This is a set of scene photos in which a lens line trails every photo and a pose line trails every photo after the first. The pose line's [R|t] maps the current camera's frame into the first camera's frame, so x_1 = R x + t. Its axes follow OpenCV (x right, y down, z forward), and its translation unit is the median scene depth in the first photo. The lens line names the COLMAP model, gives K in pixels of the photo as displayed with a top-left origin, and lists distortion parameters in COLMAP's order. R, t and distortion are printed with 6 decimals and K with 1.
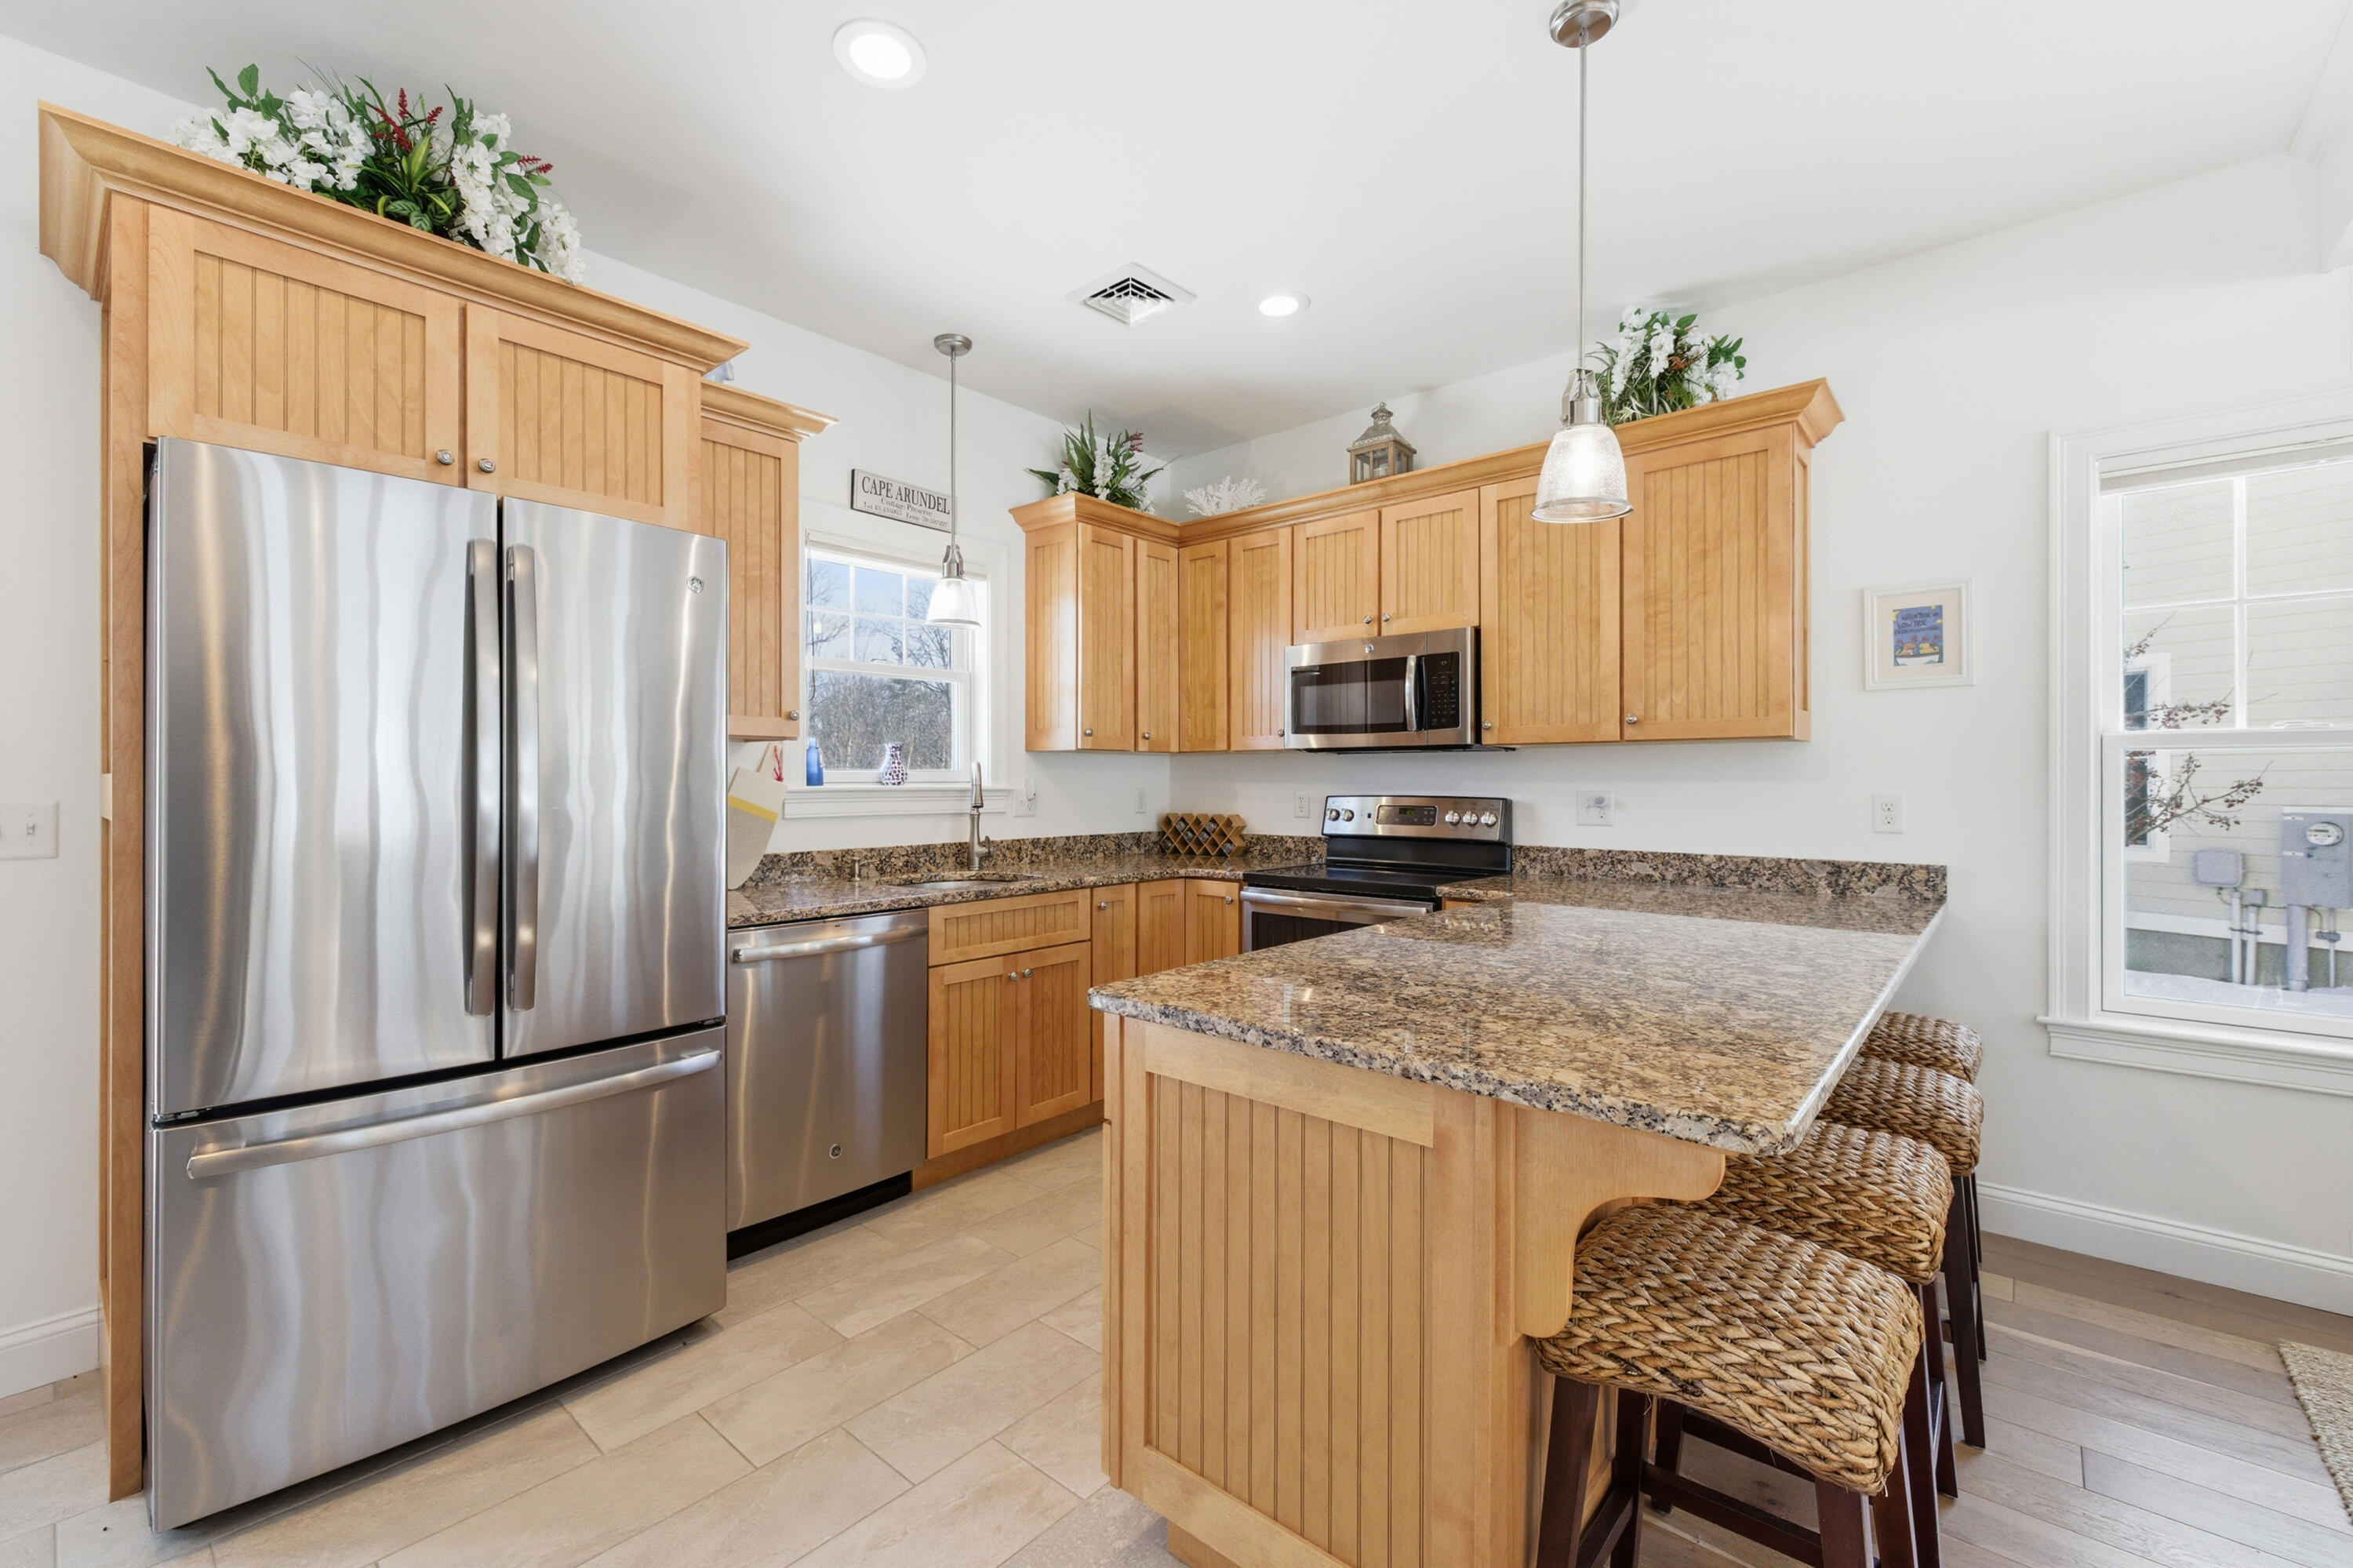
lens RADIAL K [[988.3, 0, 1165.6], [0, 988.3, 779.7], [0, 0, 1]] dist [0.001938, -0.000297]
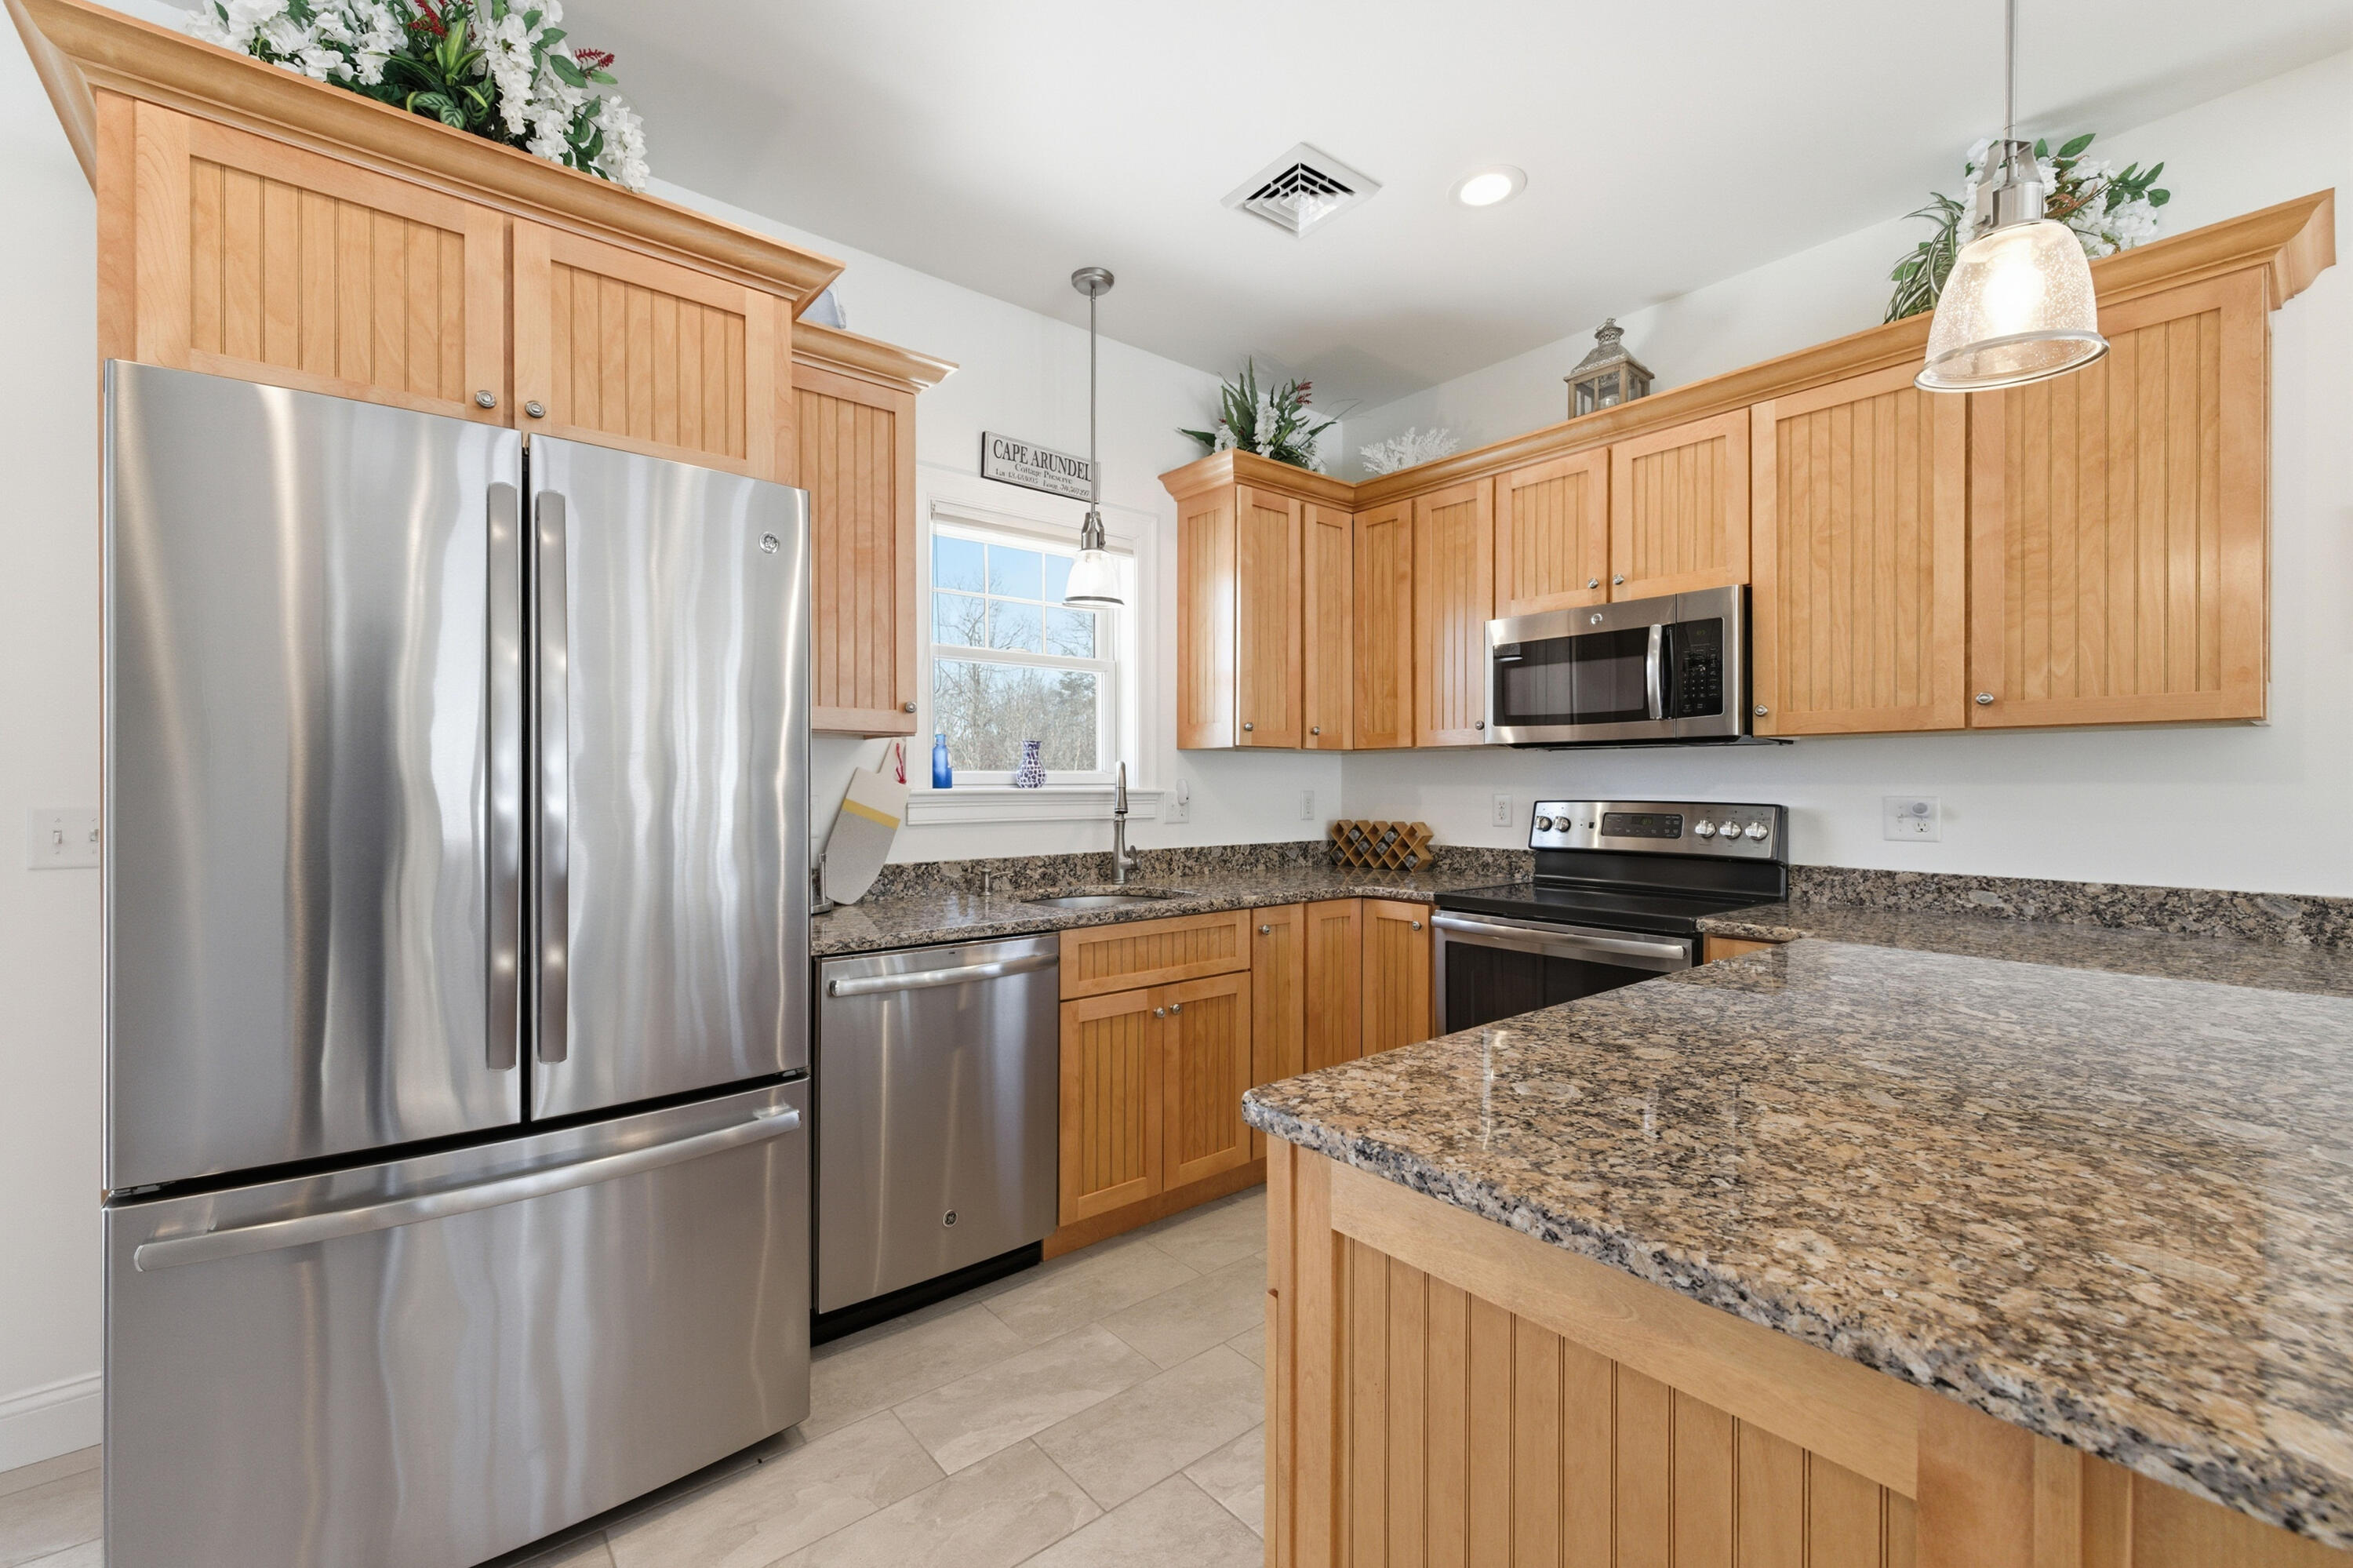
lens RADIAL K [[978.7, 0, 1165.1], [0, 978.7, 787.0], [0, 0, 1]] dist [0.002418, -0.000660]
pose [[0.986354, 0.000642, -0.164636, -0.011003], [0.000109, 0.999990, 0.004556, 0.001108], [0.164637, -0.004512, 0.986344, 0.172699]]
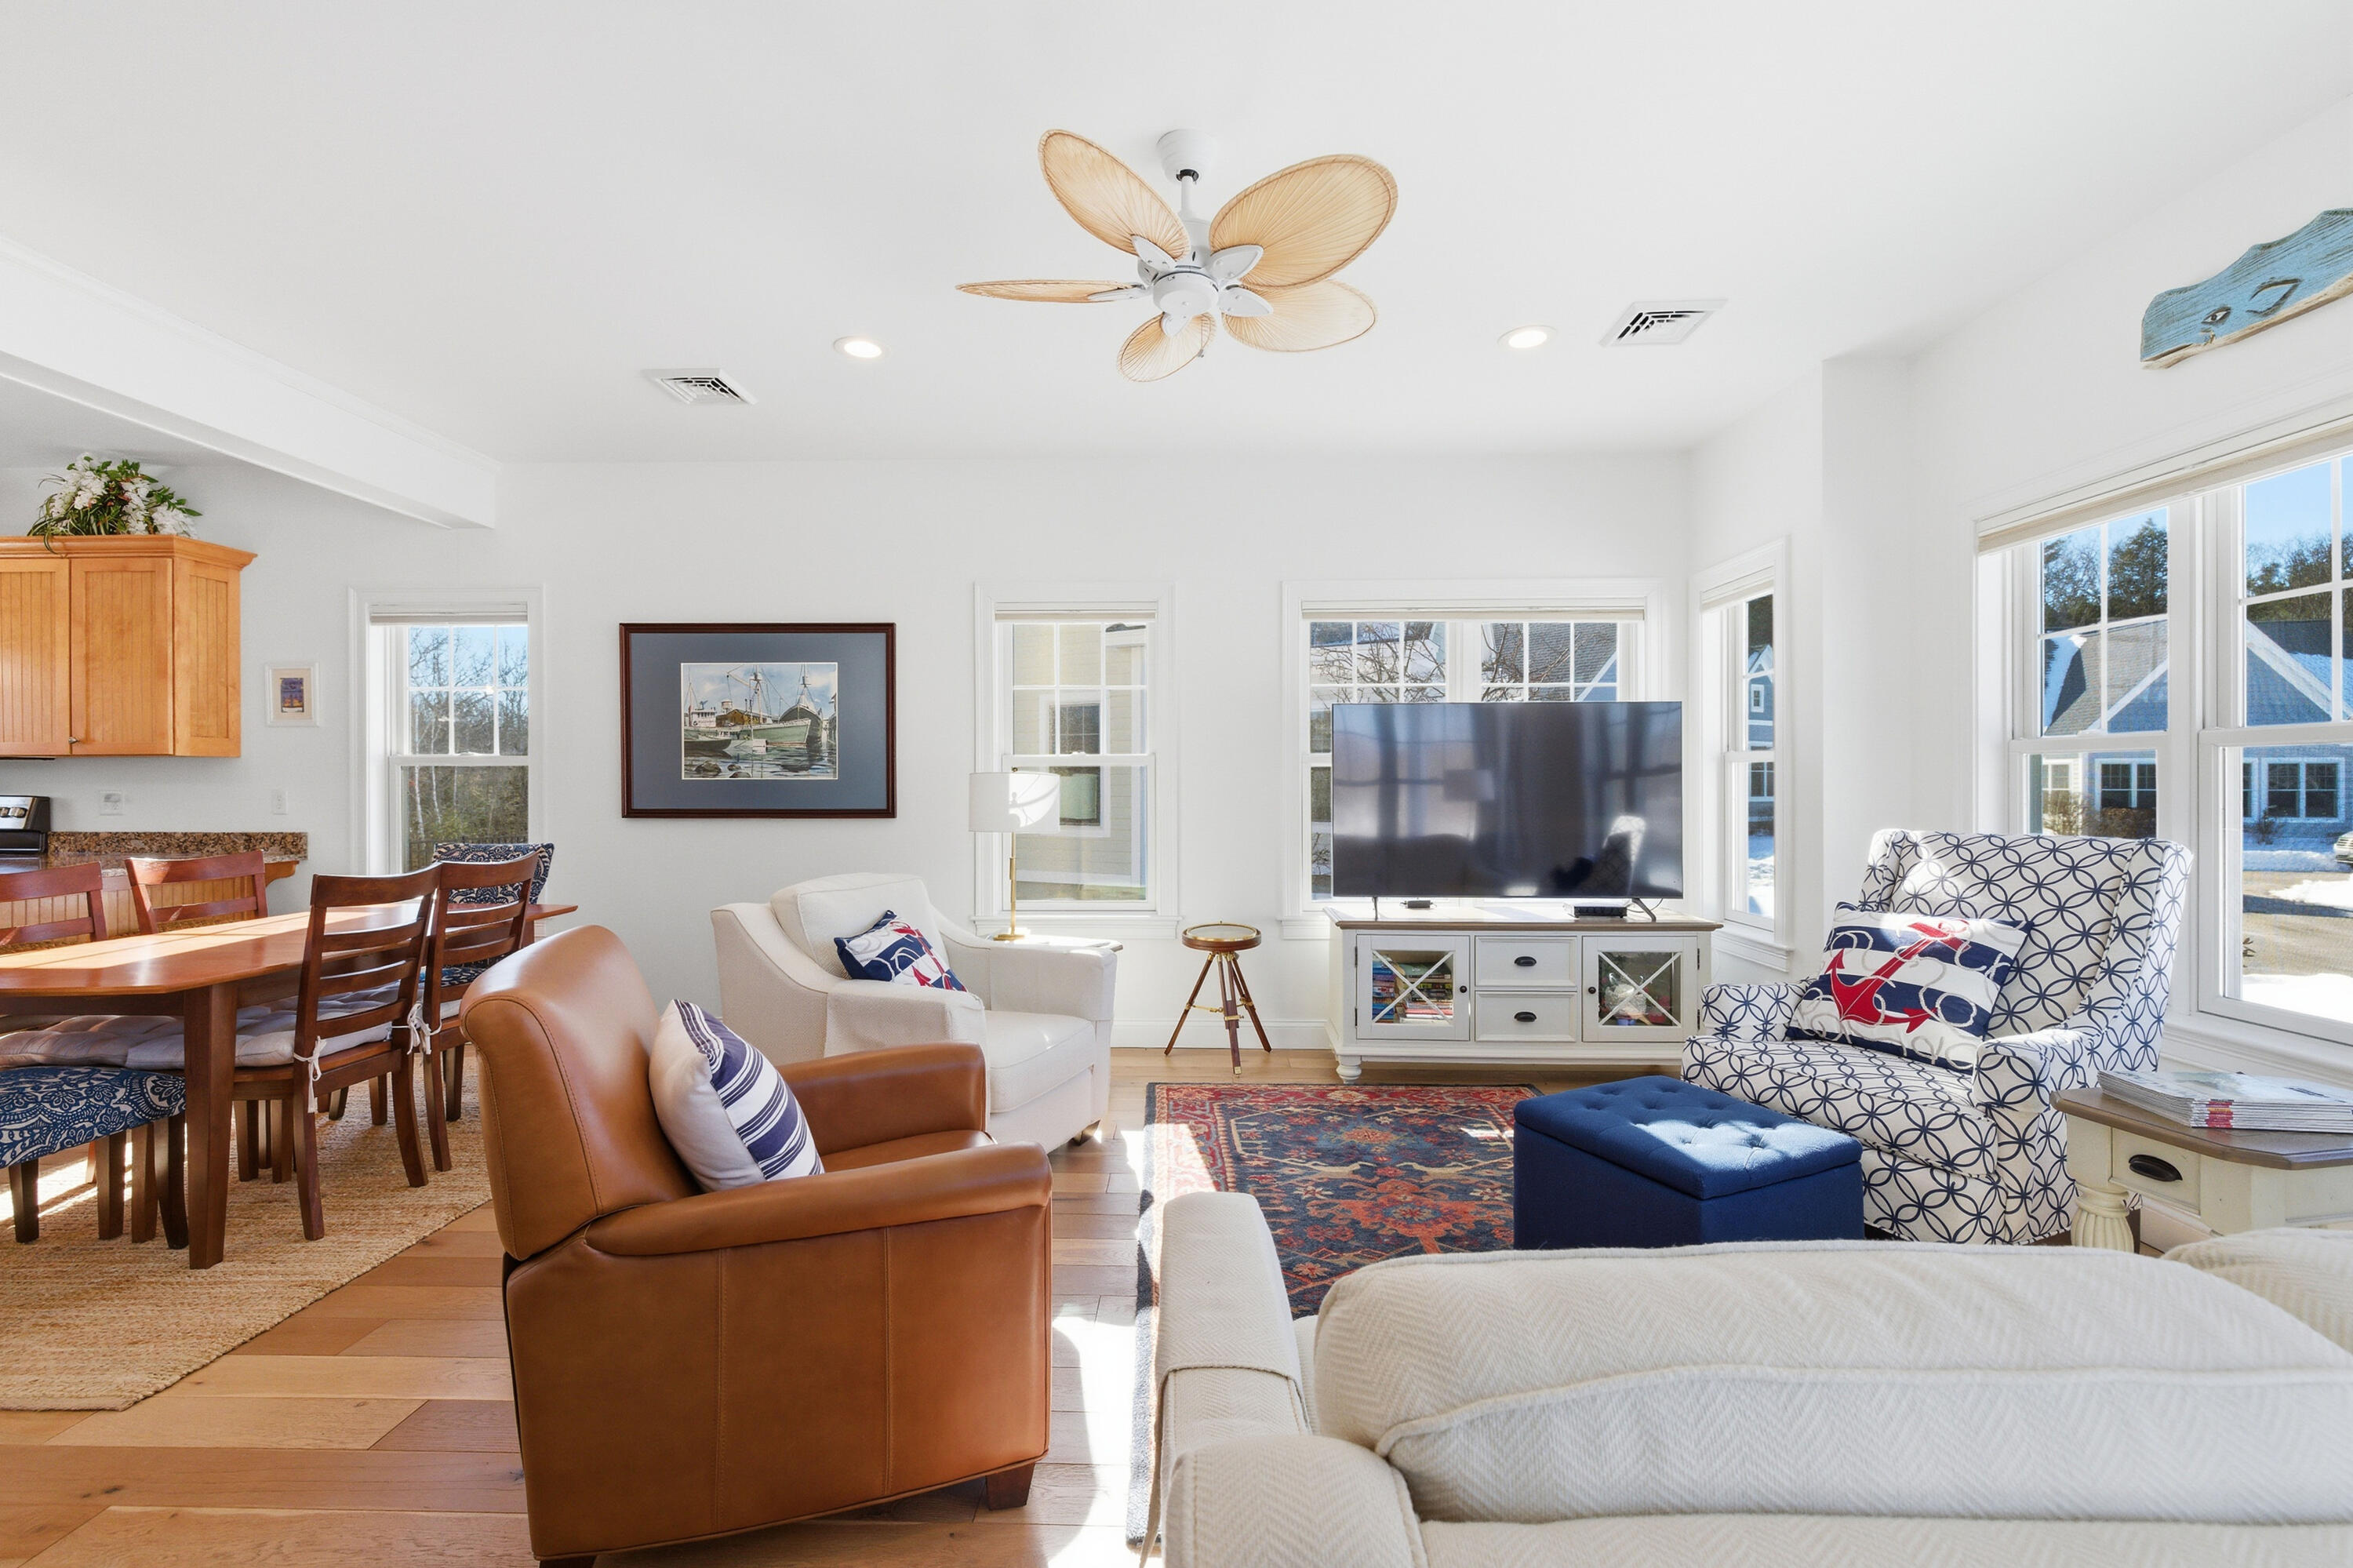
lens RADIAL K [[984.1, 0, 1172.2], [0, 984.1, 782.4], [0, 0, 1]] dist [0.005456, -0.000922]
pose [[0.770729, -0.003478, 0.637154, 0.763484], [0.001967, 0.999993, 0.003080, -0.000754], [-0.637160, -0.001120, 0.770731, -1.106808]]
